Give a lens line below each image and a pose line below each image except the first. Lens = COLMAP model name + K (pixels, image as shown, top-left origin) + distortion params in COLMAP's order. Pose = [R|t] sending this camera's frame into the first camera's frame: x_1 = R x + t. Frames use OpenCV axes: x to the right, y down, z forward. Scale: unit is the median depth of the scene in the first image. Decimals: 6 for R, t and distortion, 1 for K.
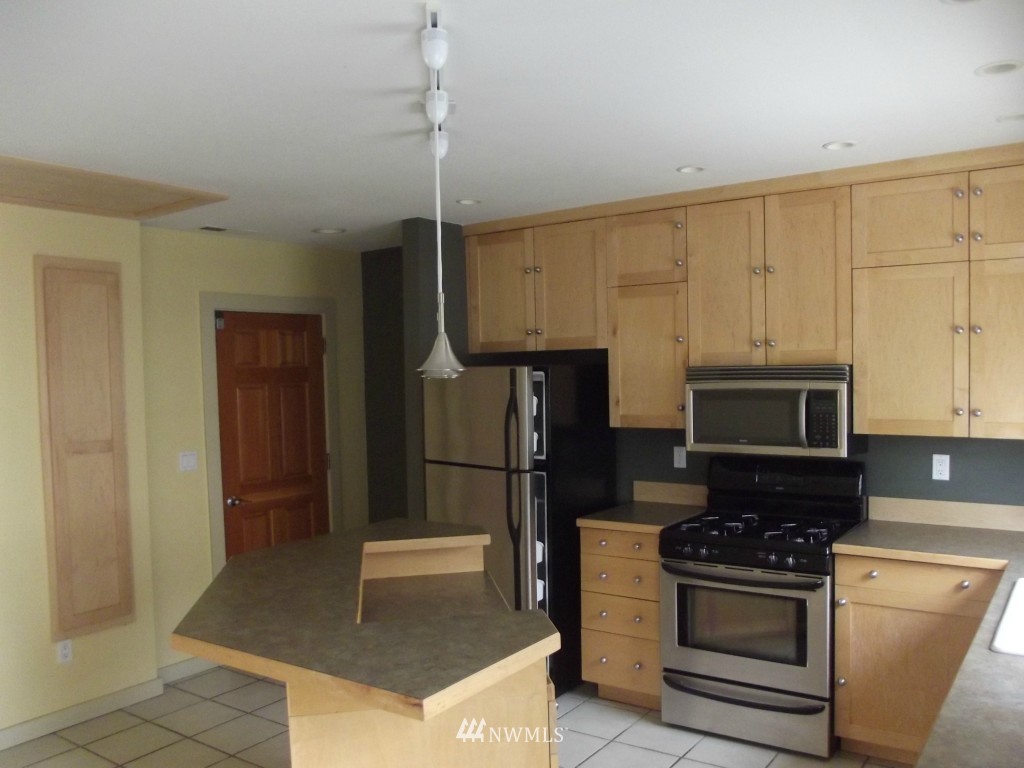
lens RADIAL K [[879.5, 0, 512.0], [0, 879.5, 384.0], [0, 0, 1]] dist [0.004368, 0.004464]
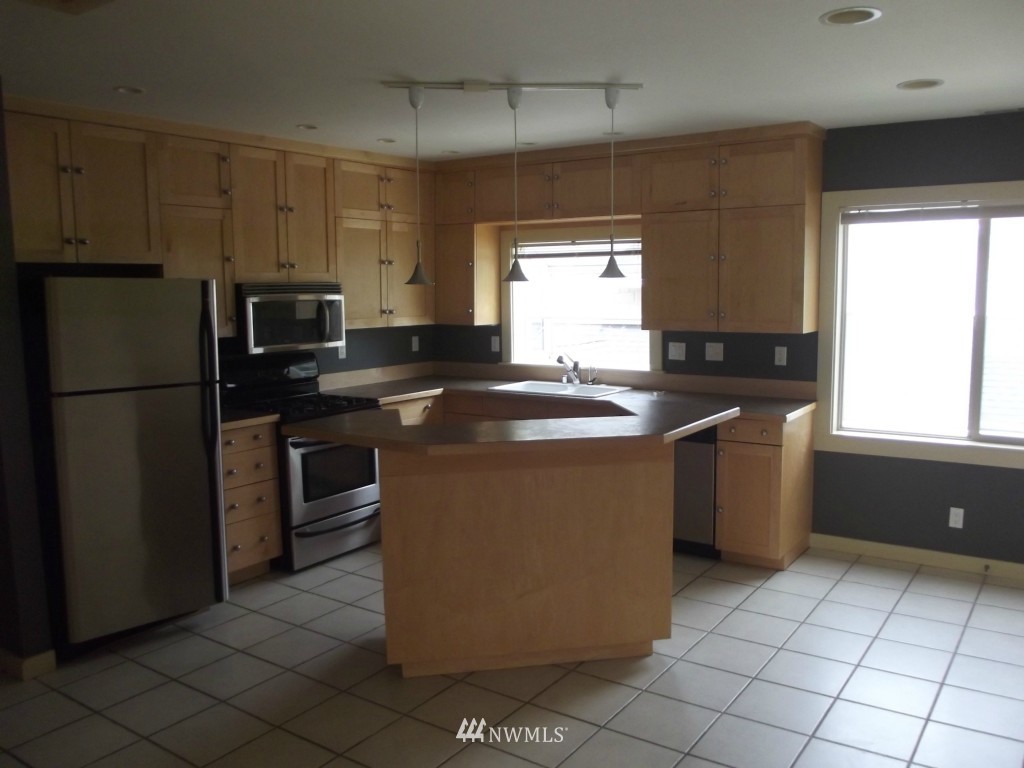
lens RADIAL K [[879.5, 0, 512.0], [0, 879.5, 384.0], [0, 0, 1]] dist [0.004368, 0.004464]
pose [[0.029322, -0.098785, 0.994677, -1.011821], [0.018664, 0.994985, 0.098265, 0.006024], [-0.999396, 0.015683, 0.031019, 0.622916]]
